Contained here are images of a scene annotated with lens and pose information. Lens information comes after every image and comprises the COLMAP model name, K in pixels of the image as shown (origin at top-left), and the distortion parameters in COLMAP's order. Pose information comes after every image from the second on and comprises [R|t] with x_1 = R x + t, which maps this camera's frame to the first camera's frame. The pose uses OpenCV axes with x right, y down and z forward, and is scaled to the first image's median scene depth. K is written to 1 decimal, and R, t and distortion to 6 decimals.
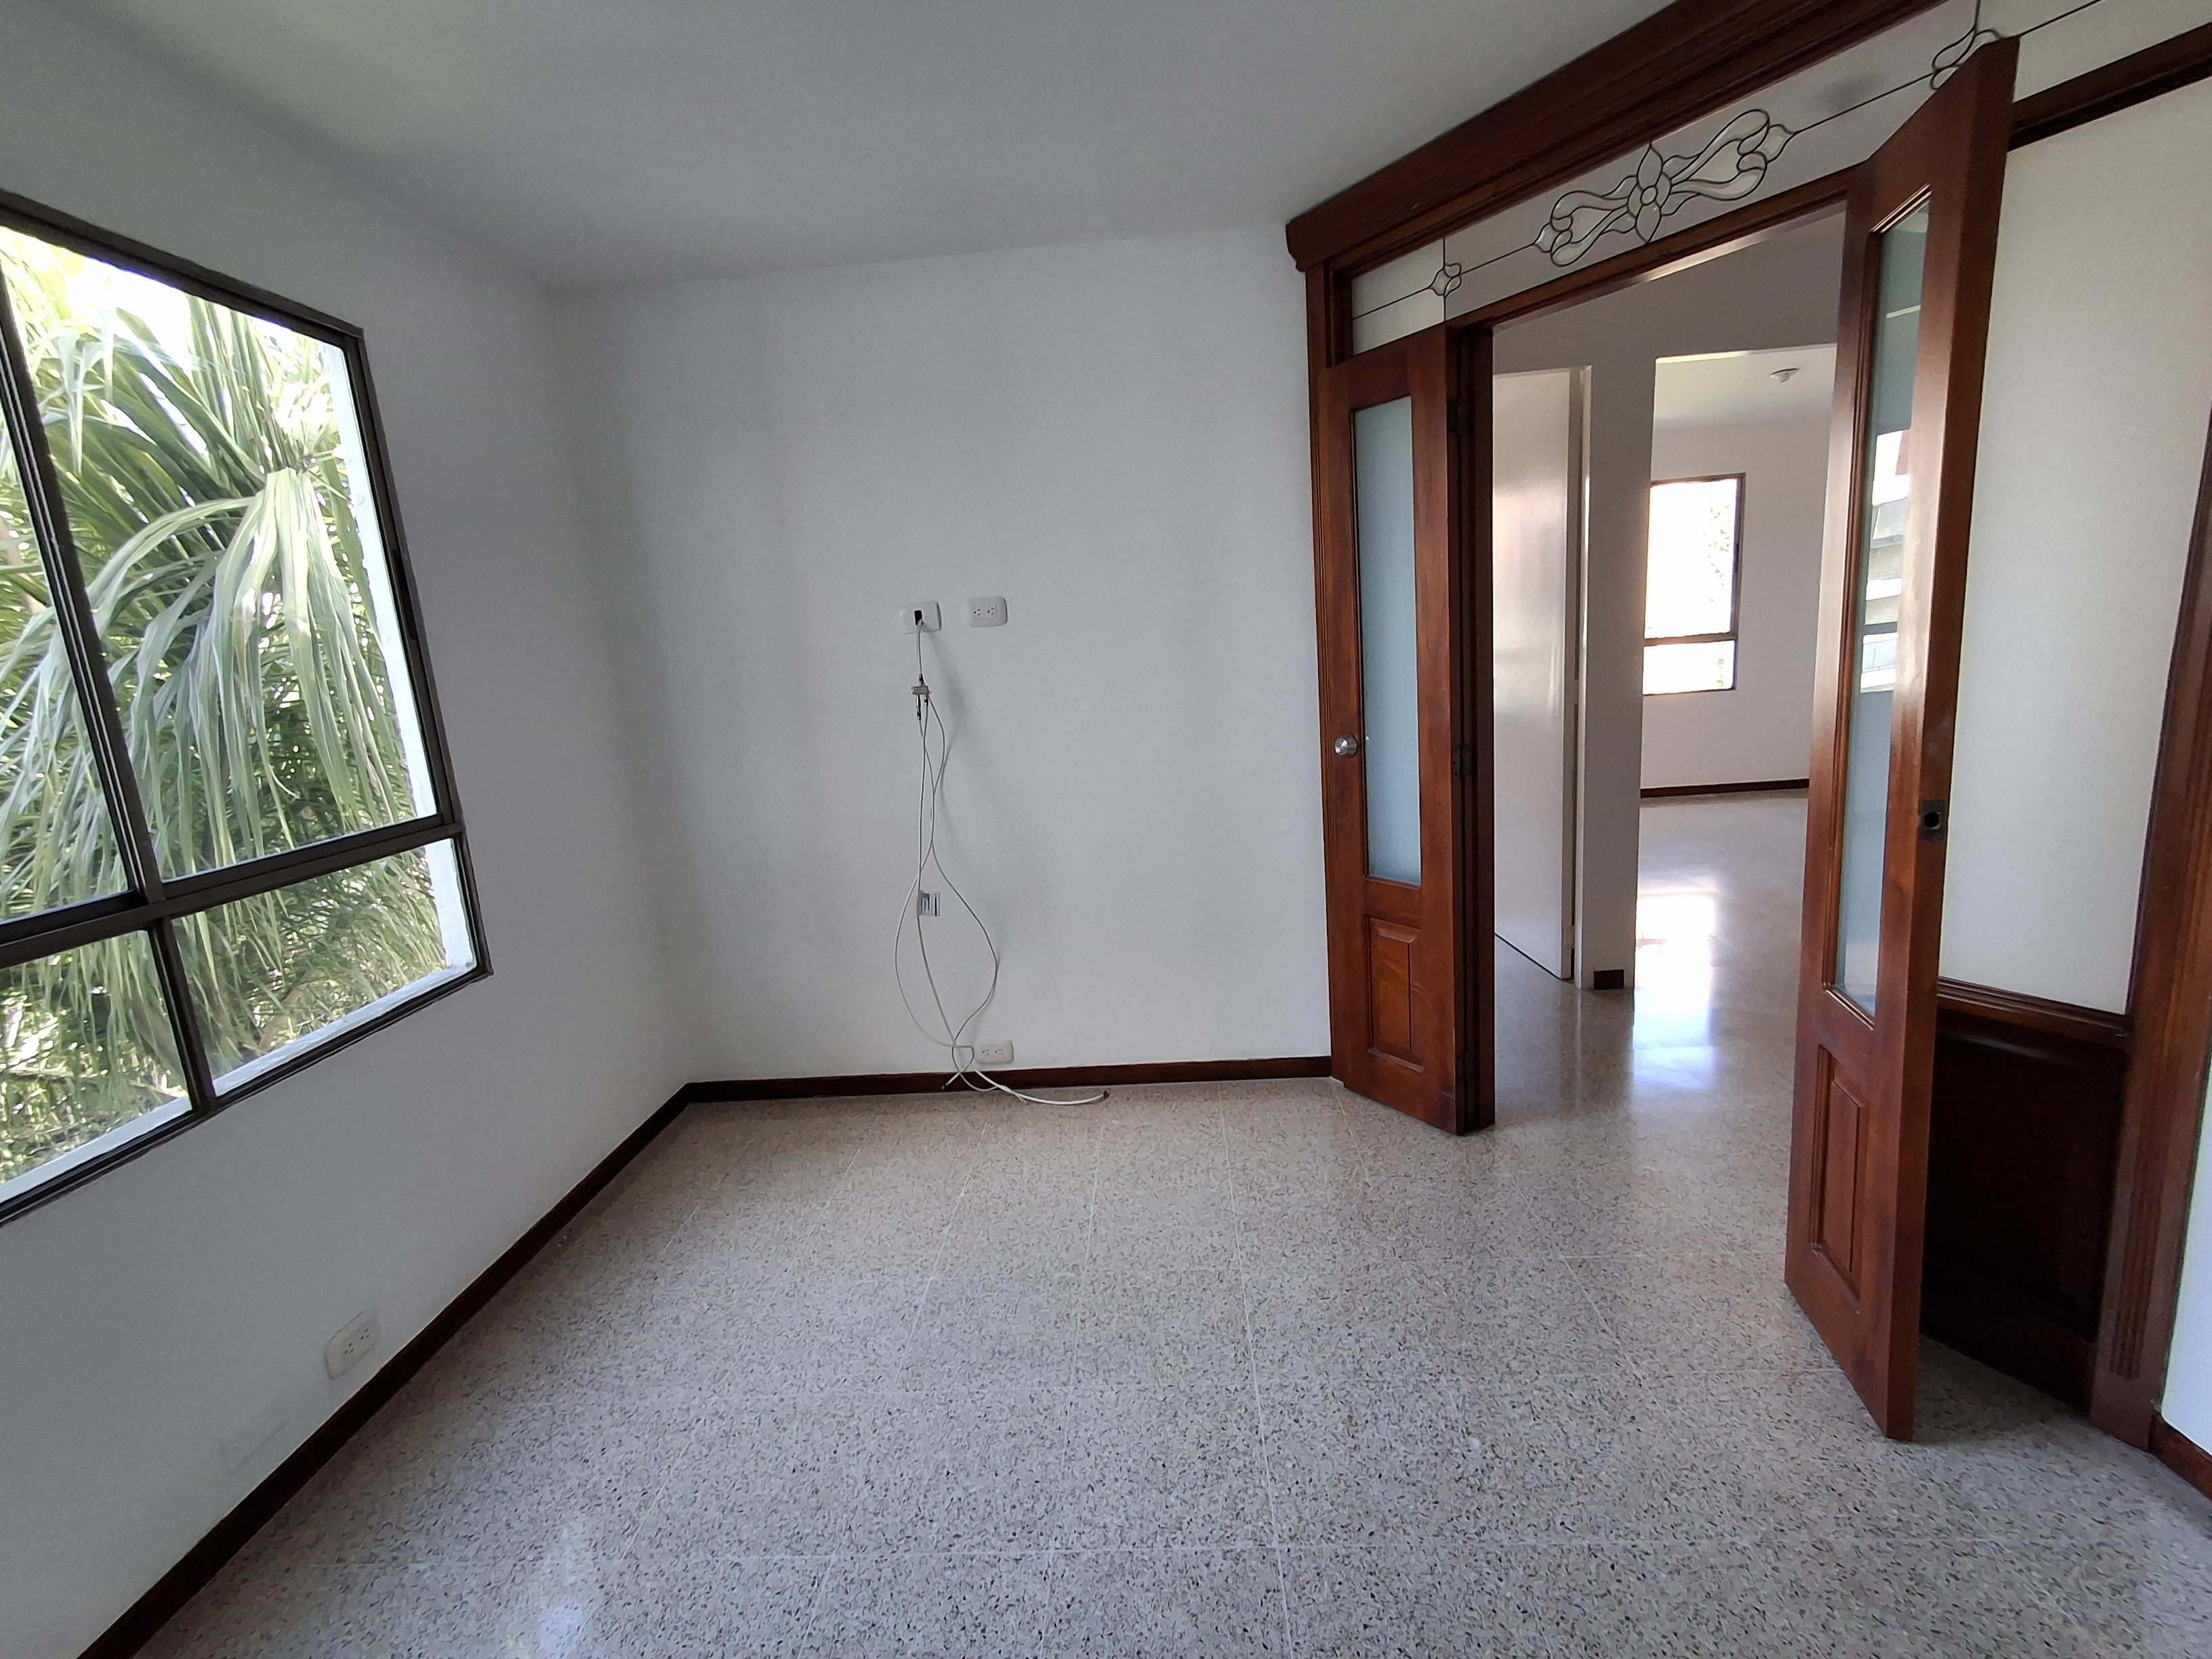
lens RADIAL K [[1025.4, 0, 1109.3], [0, 1025.4, 831.4], [0, 0, 1]] dist [0.003261, 0.001726]
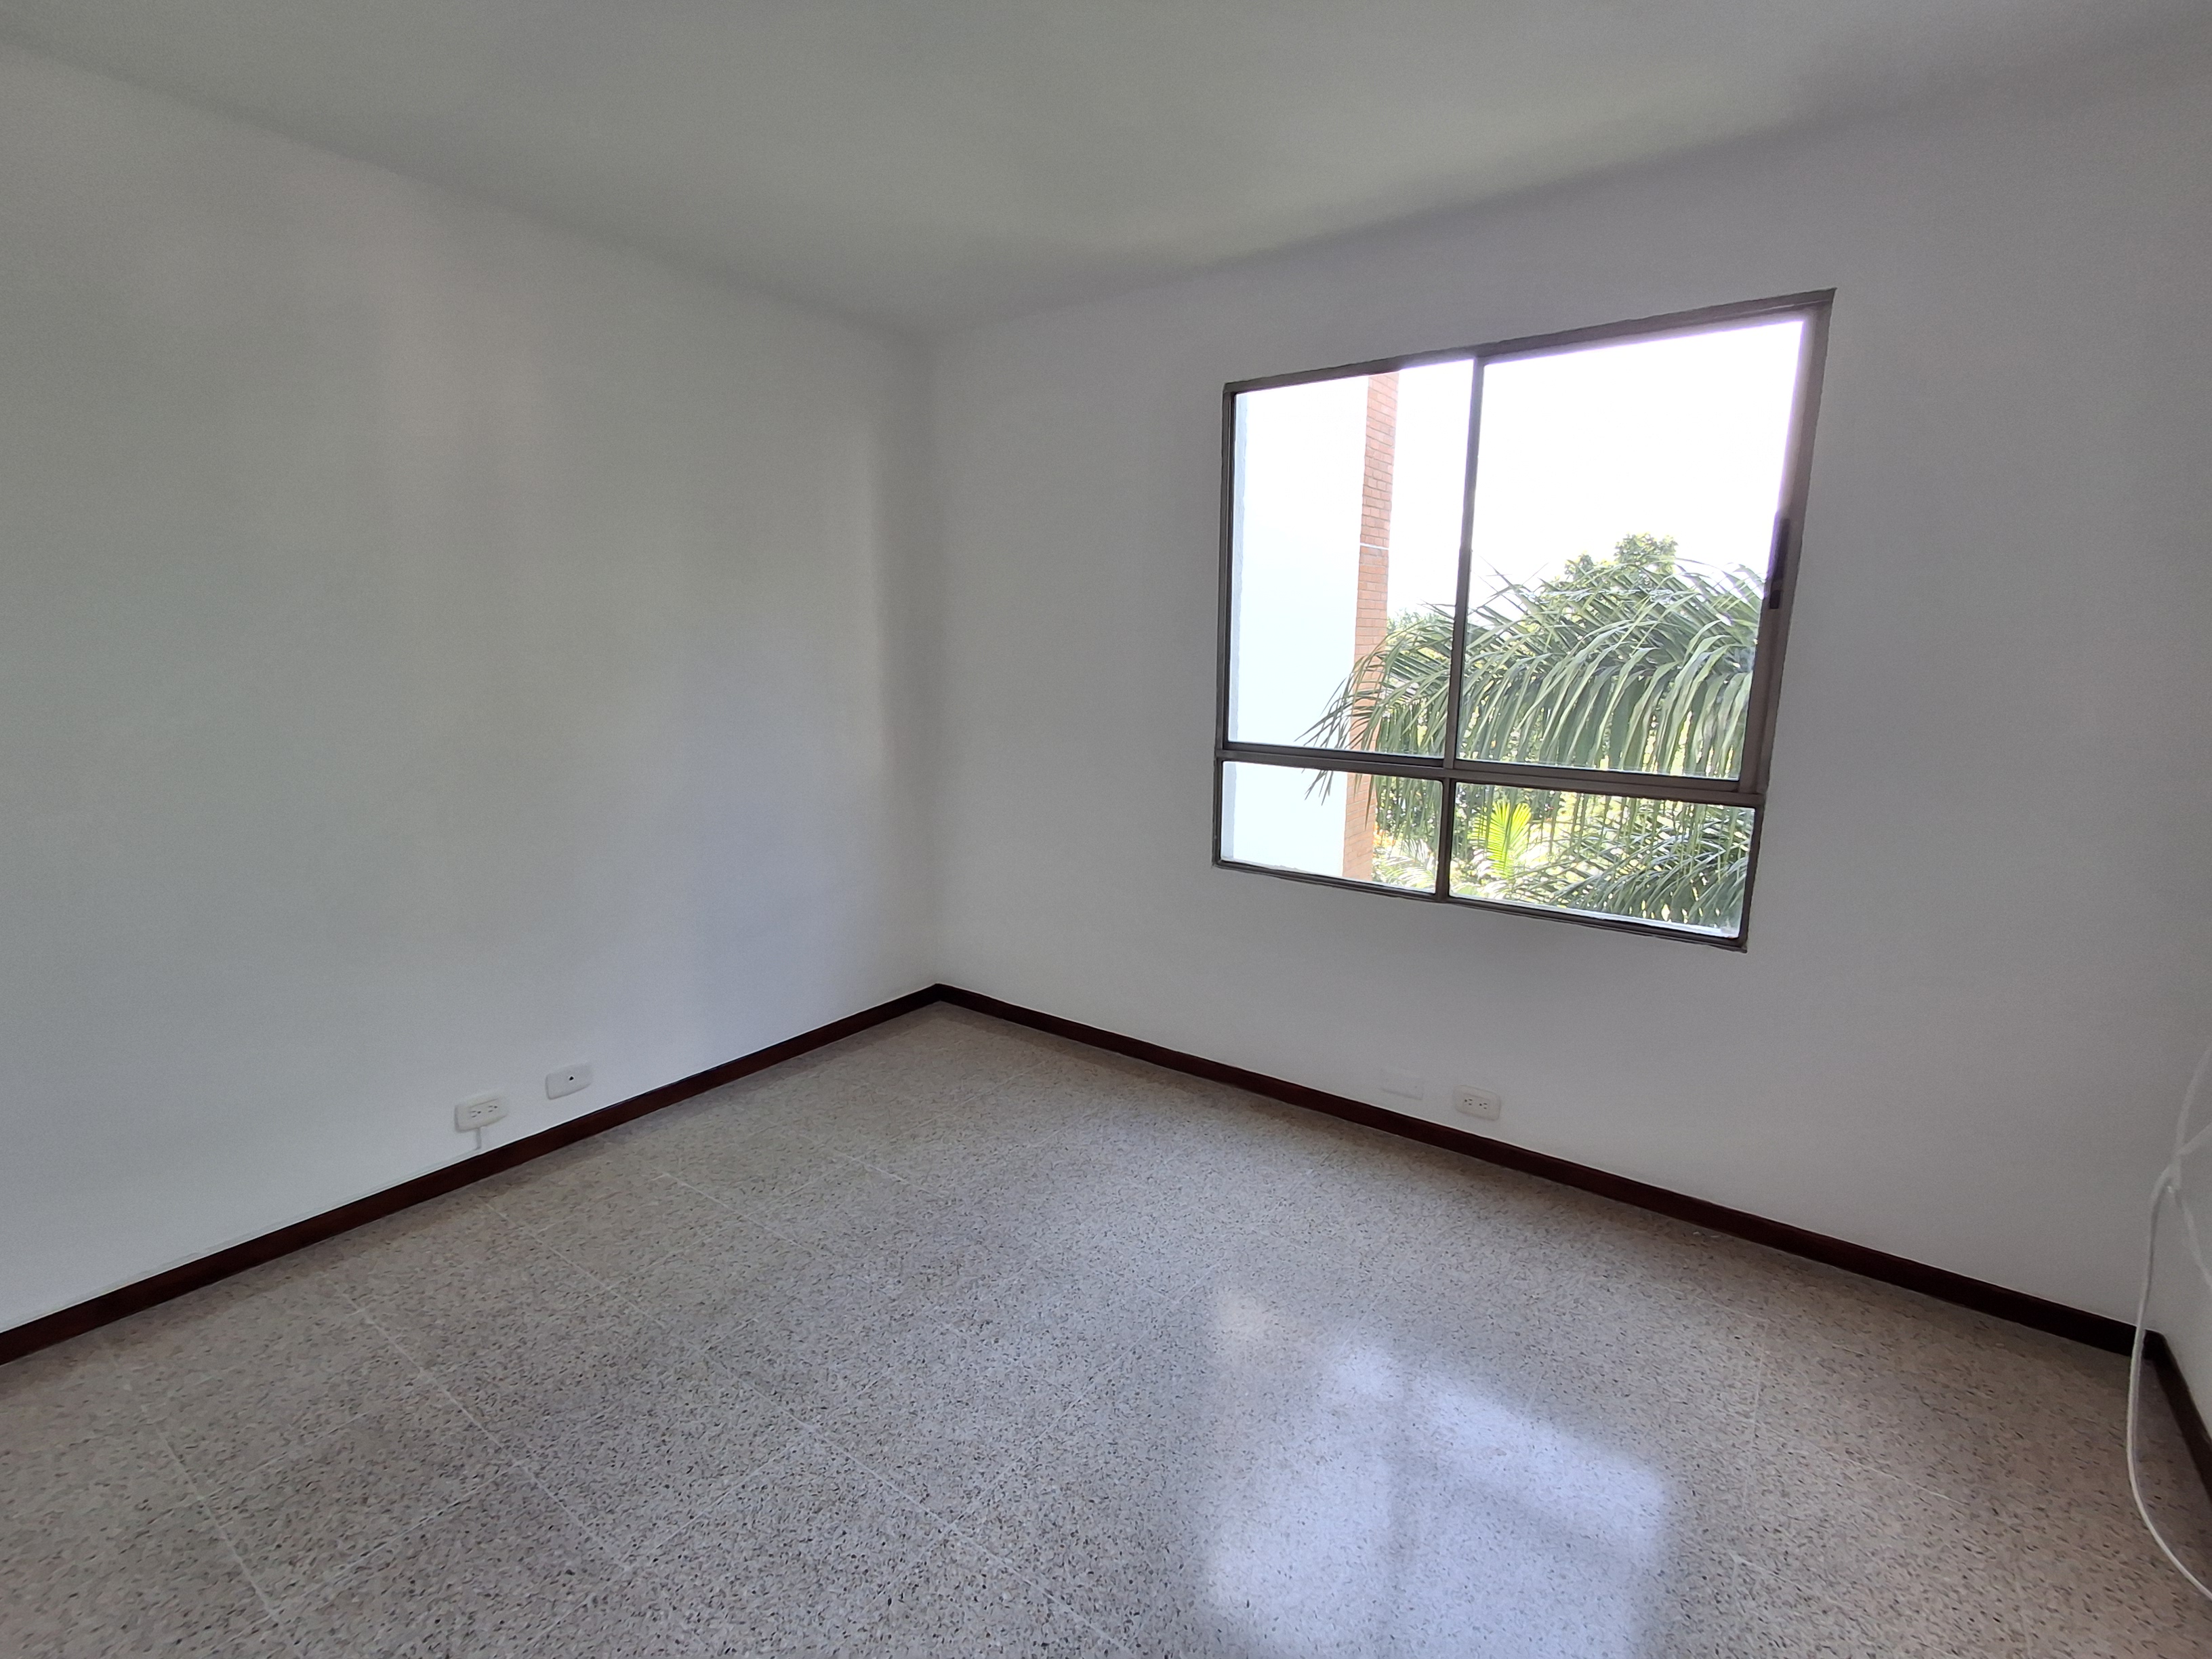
lens RADIAL K [[1025.4, 0, 1114.1], [0, 1025.4, 844.7], [0, 0, 1]] dist [0.003261, 0.001726]
pose [[-0.551755, 0.229611, -0.801776, 0.752045], [-0.121123, 0.929102, 0.349427, -0.343558], [0.825164, 0.289911, -0.484825, 1.439587]]
